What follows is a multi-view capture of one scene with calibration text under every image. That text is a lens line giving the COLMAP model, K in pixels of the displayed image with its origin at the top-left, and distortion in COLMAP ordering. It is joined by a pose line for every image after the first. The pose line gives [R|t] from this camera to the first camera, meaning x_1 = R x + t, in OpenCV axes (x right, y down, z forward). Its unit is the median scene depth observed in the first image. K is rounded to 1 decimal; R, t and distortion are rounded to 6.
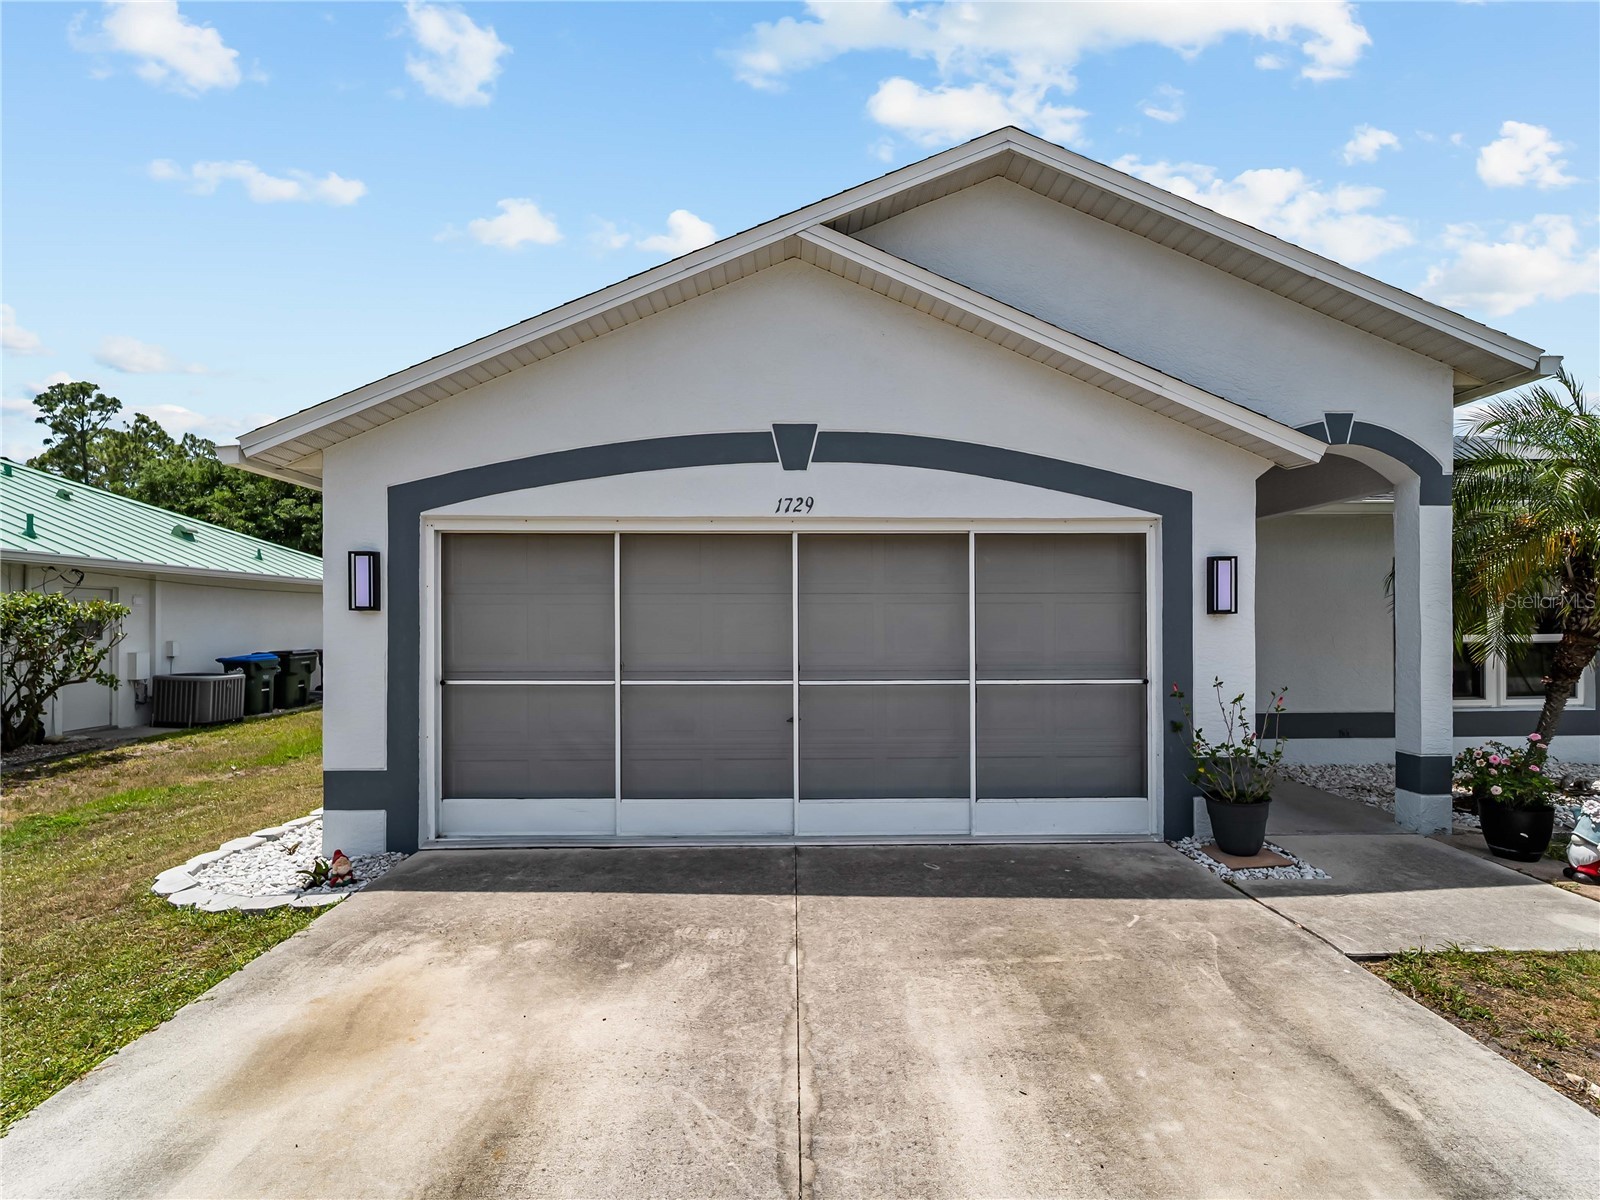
lens RADIAL K [[734.8, 0, 801.3], [0, 734.8, 619.8], [0, 0, 1]] dist [-0.003253, -0.001539]
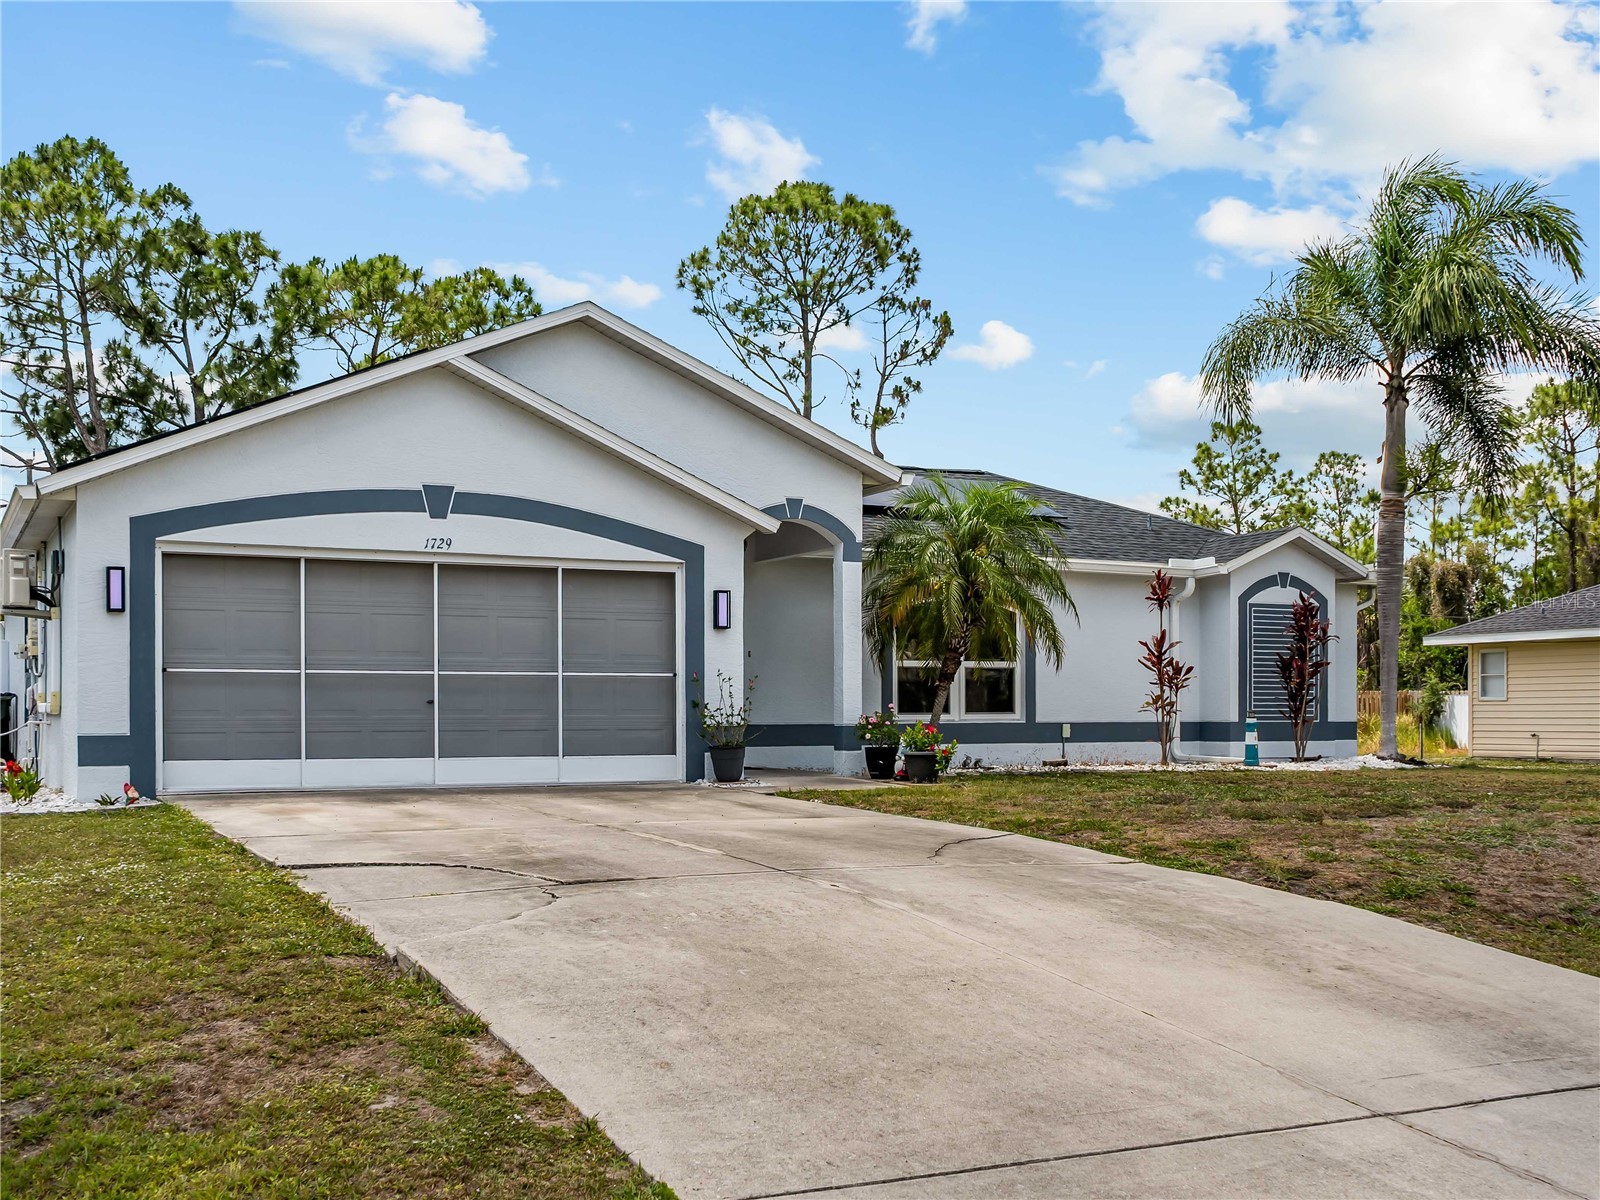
lens RADIAL K [[1733.2, 0, 806.5], [0, 1733.2, 712.9], [0, 0, 1]] dist [0.021940, -0.198668]
pose [[0.899100, 0.000113, 0.437743, -0.818606], [0.001950, 0.999989, -0.004263, 0.179637], [-0.437739, 0.004687, 0.899090, -2.253032]]
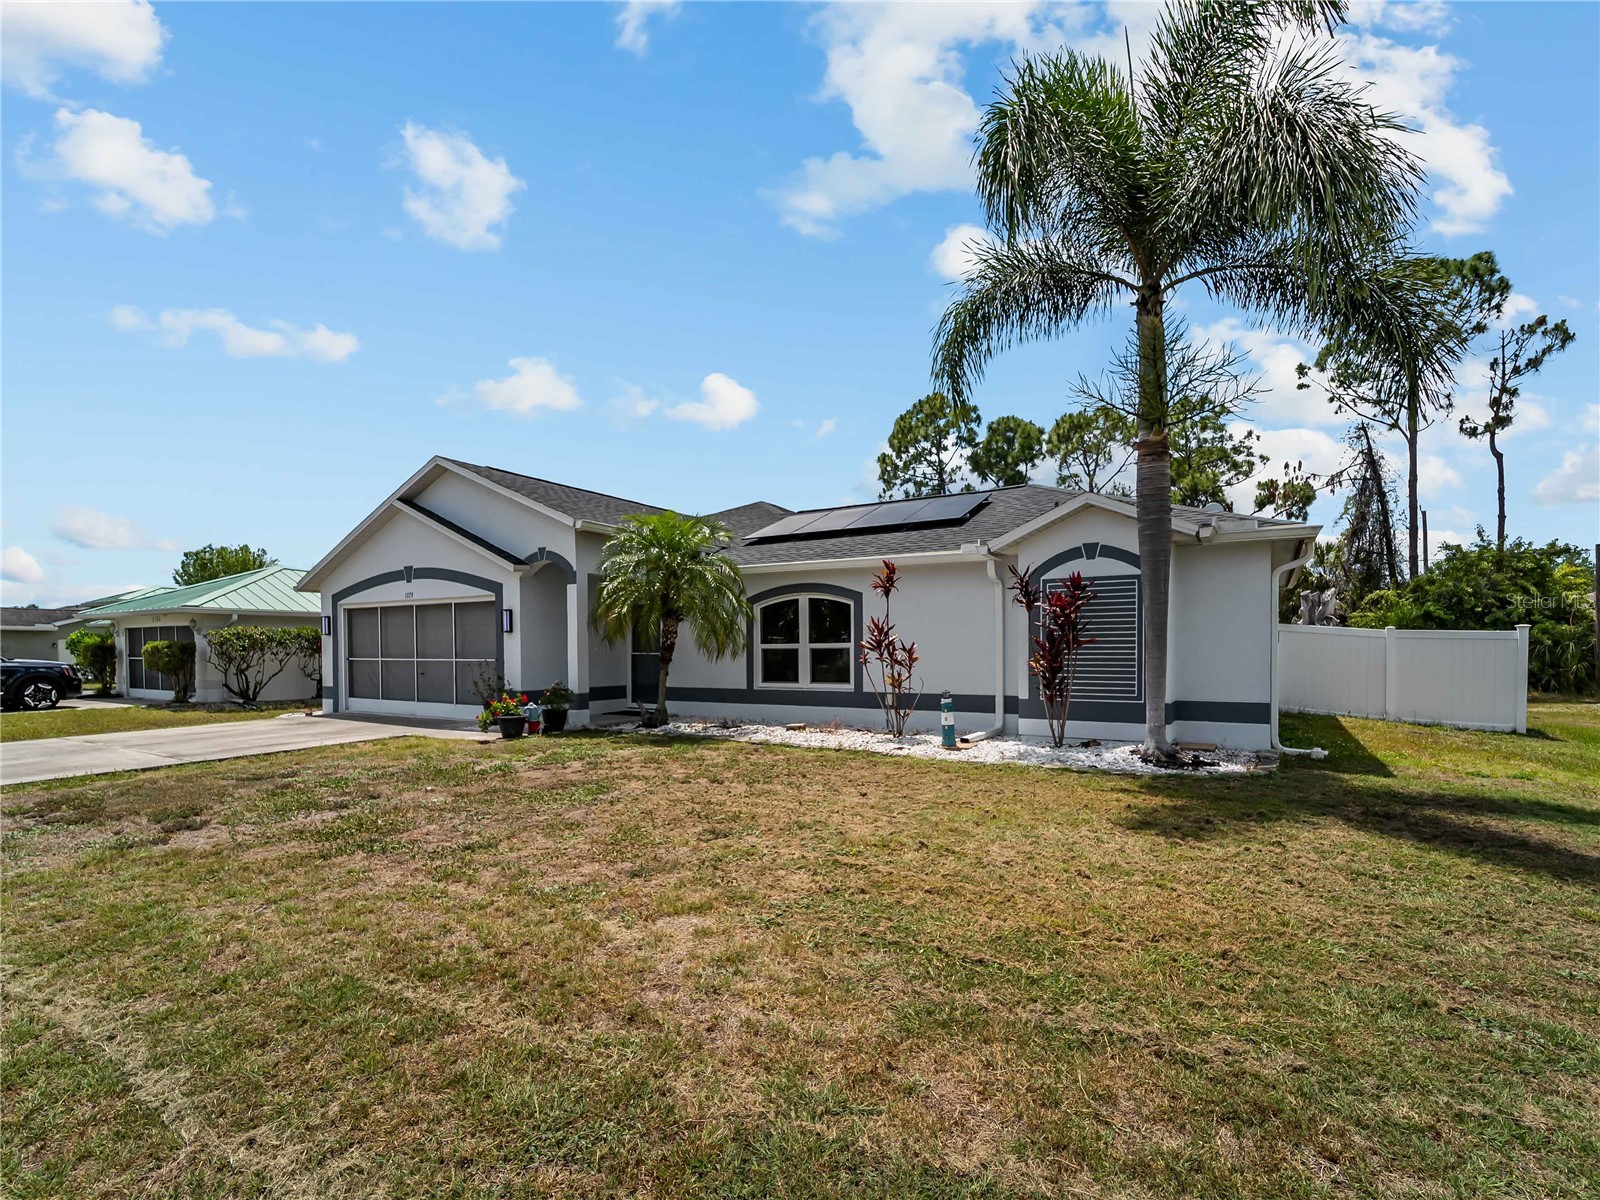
lens RADIAL K [[752.8, 0, 820.7], [0, 752.8, 670.2], [0, 0, 1]] dist [-0.002266, -0.000060]
pose [[0.851383, 0.012497, -0.524395, 2.812456], [0.001566, 0.999651, 0.026365, 0.053813], [0.524542, -0.023268, 0.851067, -0.611251]]
